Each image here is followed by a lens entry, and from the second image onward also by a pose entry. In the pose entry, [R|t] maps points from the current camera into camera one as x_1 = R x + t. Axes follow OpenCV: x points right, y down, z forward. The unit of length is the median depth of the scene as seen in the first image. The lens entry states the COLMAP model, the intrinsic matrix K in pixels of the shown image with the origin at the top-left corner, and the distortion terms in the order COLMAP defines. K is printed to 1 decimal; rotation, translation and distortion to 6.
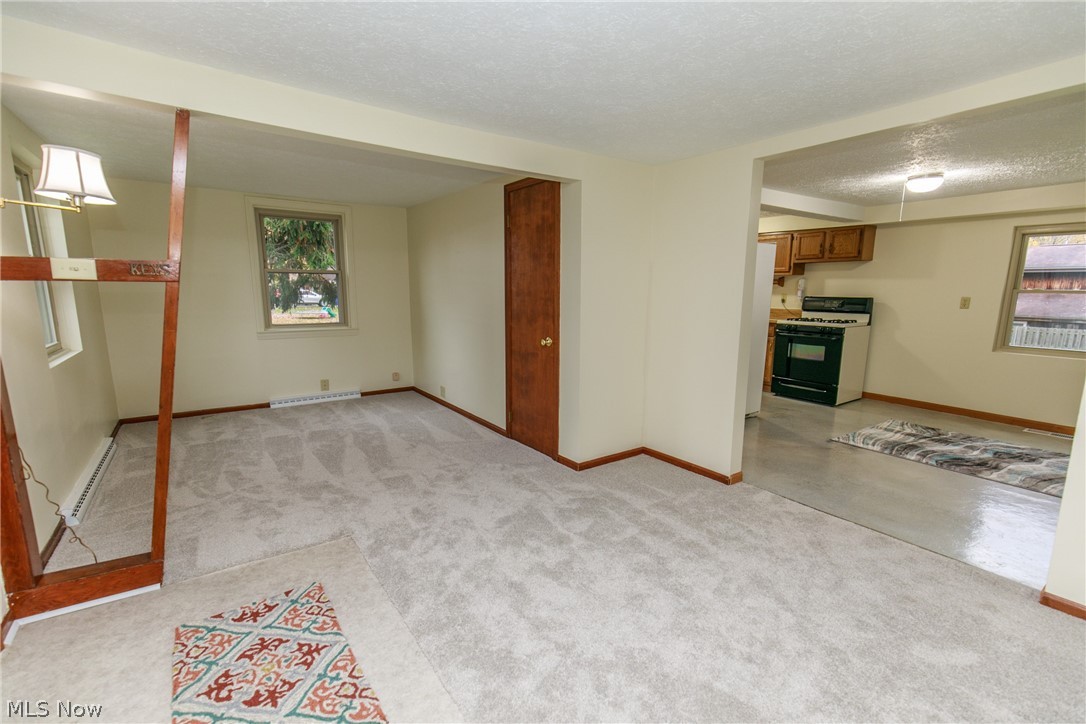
lens RADIAL K [[486.2, 0, 540.3], [0, 486.2, 368.7], [0, 0, 1]] dist [0.009837, -0.000504]
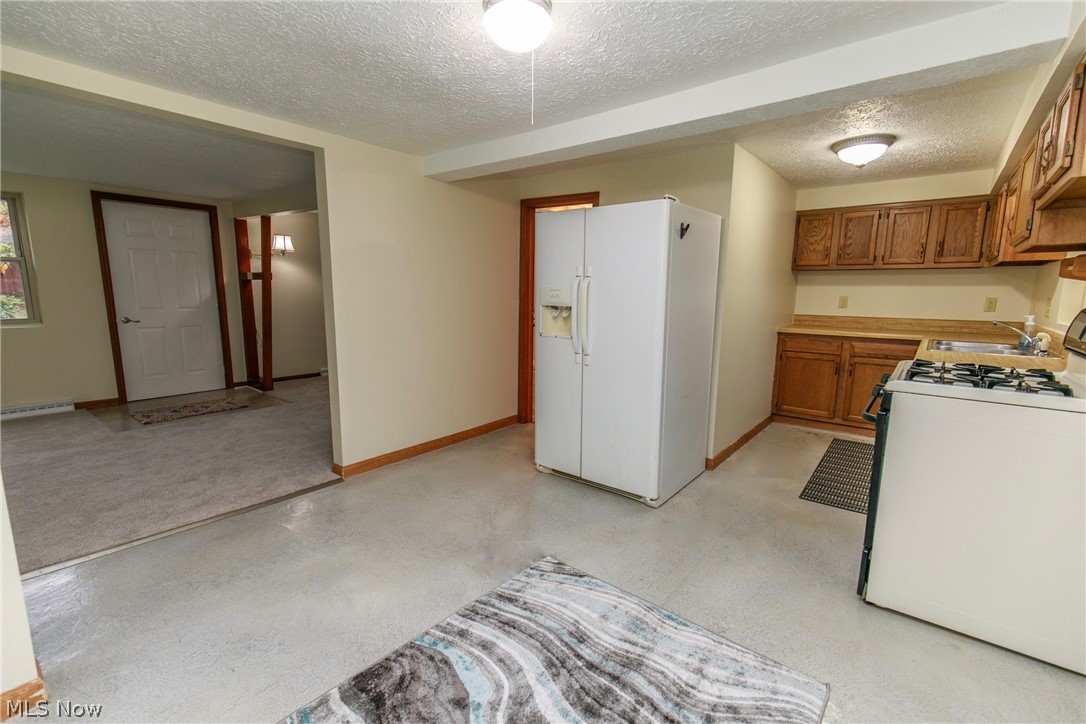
lens RADIAL K [[486.2, 0, 543.5], [0, 486.2, 365.6], [0, 0, 1]] dist [0.009837, -0.000504]
pose [[0.282429, 0.150597, -0.947393, 1.340679], [-0.171407, 0.979629, 0.104623, -0.151980], [0.943850, 0.132841, 0.302489, 0.996326]]
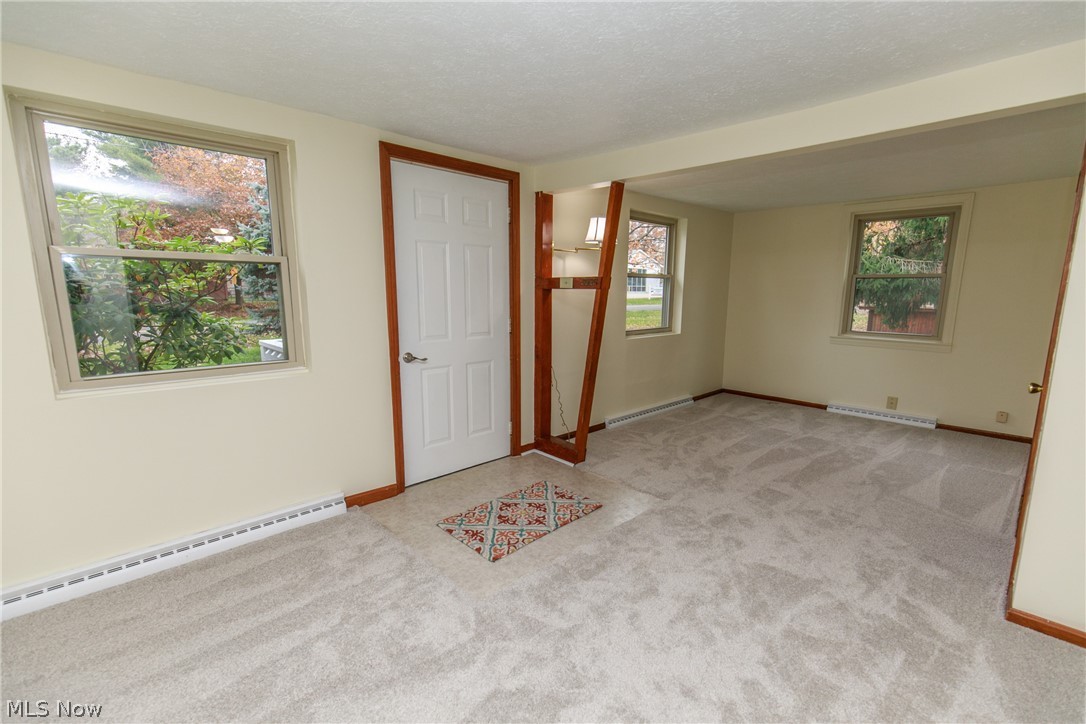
lens RADIAL K [[486.2, 0, 541.5], [0, 486.2, 367.1], [0, 0, 1]] dist [0.009837, -0.000504]
pose [[0.154539, 0.153197, -0.976037, 0.497285], [-0.168347, 0.977541, 0.126778, -0.055282], [0.973538, 0.144721, 0.176859, 0.328071]]
